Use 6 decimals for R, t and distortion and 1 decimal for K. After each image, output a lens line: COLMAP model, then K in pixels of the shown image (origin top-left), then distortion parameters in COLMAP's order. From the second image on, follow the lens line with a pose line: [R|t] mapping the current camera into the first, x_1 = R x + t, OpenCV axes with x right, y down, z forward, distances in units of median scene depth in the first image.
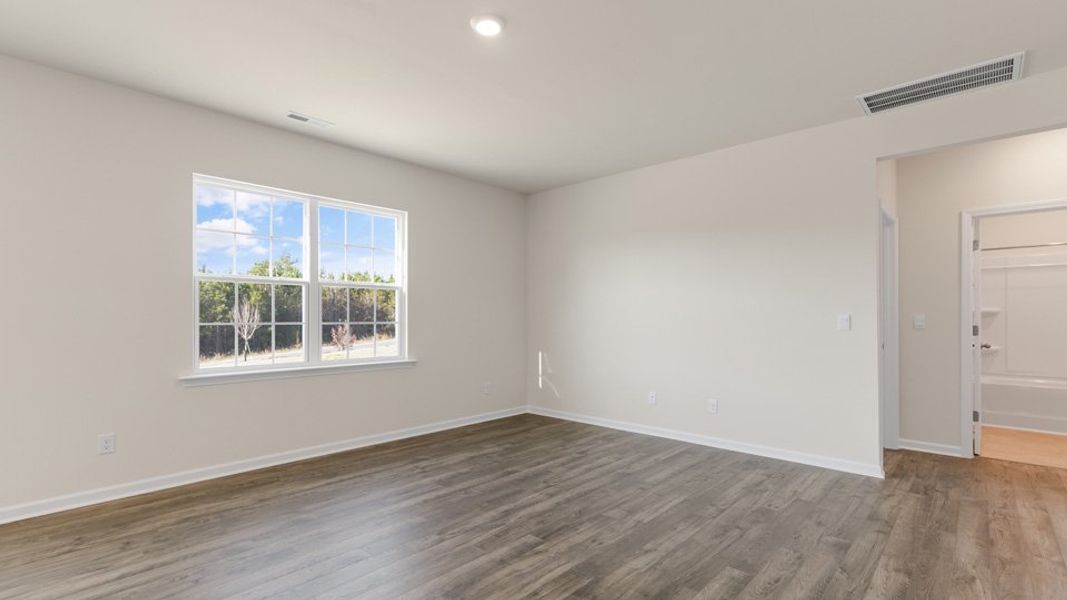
lens RADIAL K [[480.1, 0, 538.5], [0, 480.1, 317.3], [0, 0, 1]] dist [0.002487, 0.000170]
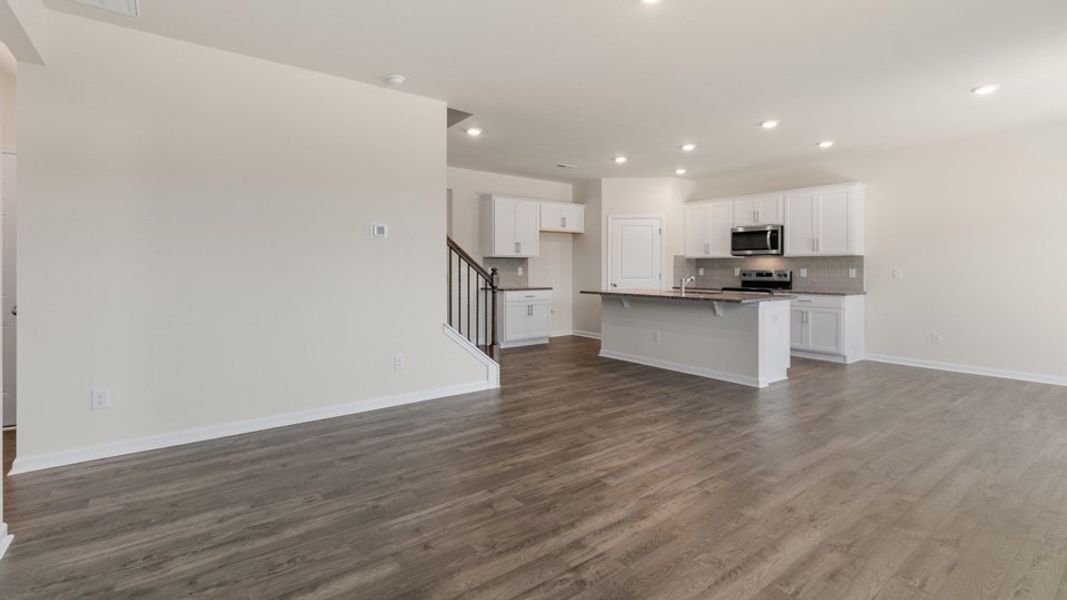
lens RADIAL K [[486.6, 0, 533.3], [0, 486.6, 282.5], [0, 0, 1]] dist [0.003456, -0.000166]
pose [[-0.983296, -0.005928, 0.181919, -0.031267], [-0.001119, 0.999647, 0.026526, 0.002409], [-0.182012, 0.025879, -0.982956, 1.621611]]
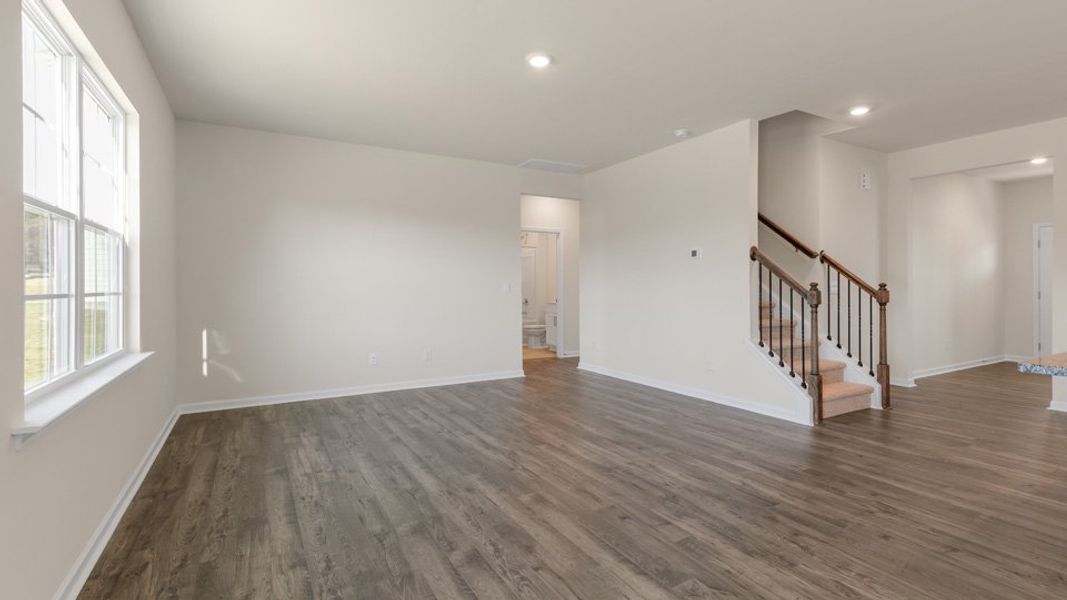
lens RADIAL K [[485.5, 0, 533.5], [0, 485.5, 300.0], [0, 0, 1]] dist [0.002832, 0.000098]
pose [[0.306567, -0.029216, 0.951401, -1.044795], [0.001509, 0.999542, 0.030209, 0.003245], [-0.951848, -0.007826, 0.306471, 0.477131]]
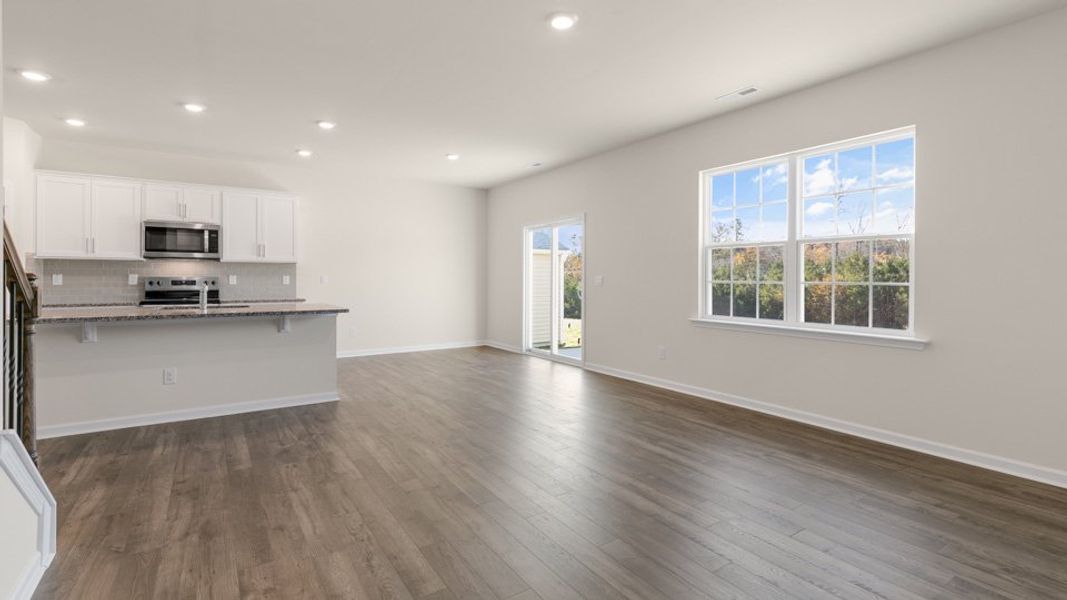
lens RADIAL K [[486.6, 0, 533.3], [0, 486.6, 282.5], [0, 0, 1]] dist [0.003456, -0.000166]
pose [[-0.242337, 0.010773, -0.970132, 0.799920], [-0.001079, 0.999935, 0.011374, 0.001583], [0.970192, 0.003803, -0.242309, 0.939466]]
